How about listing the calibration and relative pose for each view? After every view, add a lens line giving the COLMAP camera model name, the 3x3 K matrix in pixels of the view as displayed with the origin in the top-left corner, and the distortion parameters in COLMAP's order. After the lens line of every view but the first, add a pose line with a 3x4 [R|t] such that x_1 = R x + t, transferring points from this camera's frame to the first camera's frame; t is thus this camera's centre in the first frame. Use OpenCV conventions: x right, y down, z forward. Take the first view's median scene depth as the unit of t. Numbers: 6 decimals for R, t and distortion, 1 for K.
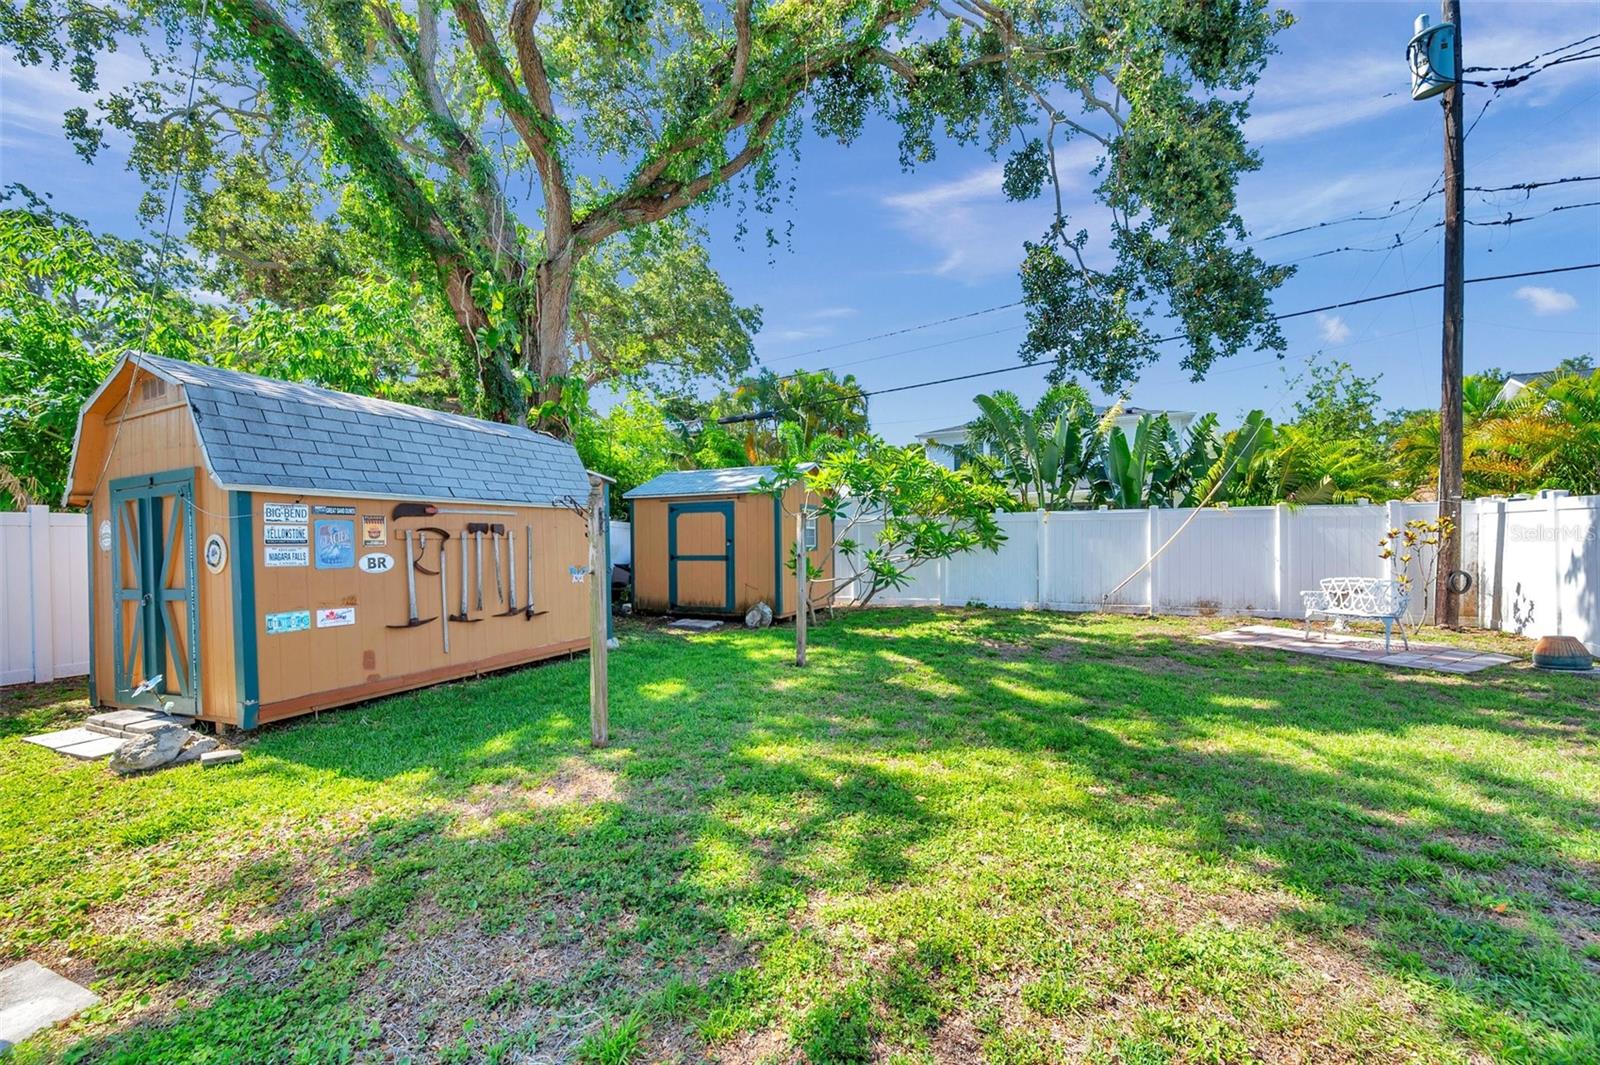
lens RADIAL K [[640.0, 0, 798.7], [0, 640.0, 535.8], [0, 0, 1]] dist [-0.001150, 0.000570]
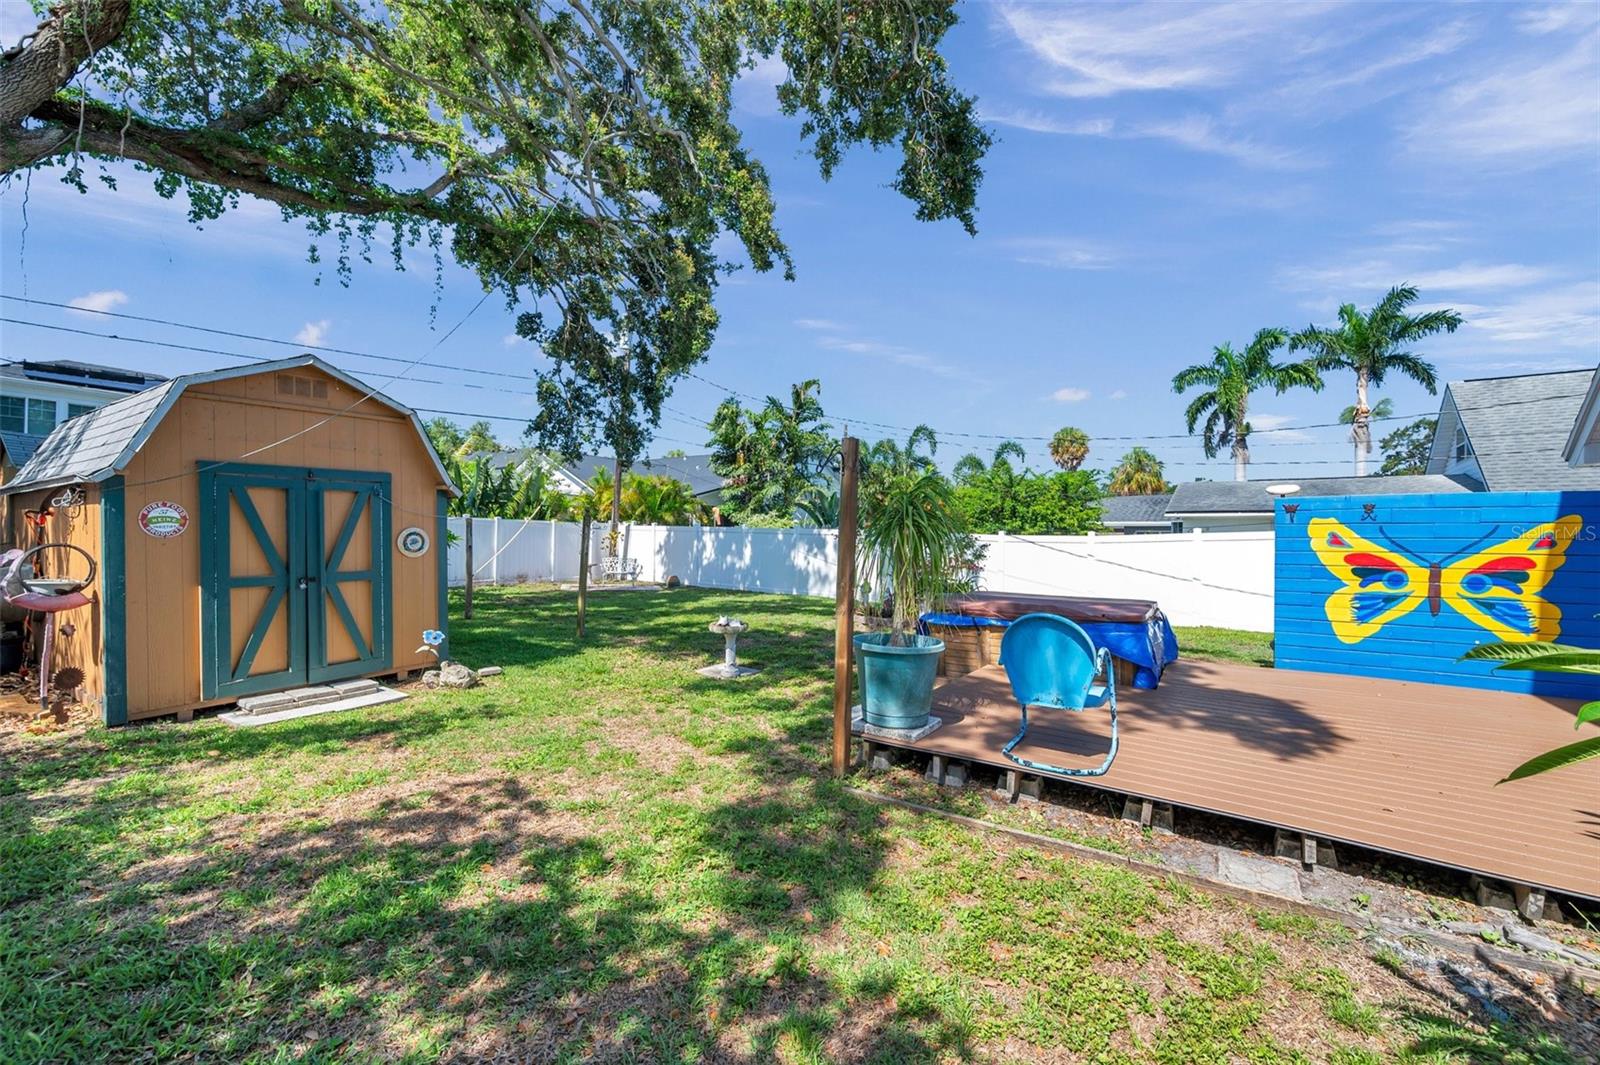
lens RADIAL K [[640.0, 0, 800.3], [0, 640.0, 542.3], [0, 0, 1]] dist [-0.001150, 0.000570]
pose [[0.148390, 0.010304, 0.988875, -1.062226], [-0.026596, 0.999626, -0.006425, 0.007749], [-0.988571, -0.025347, 0.148608, 0.009747]]
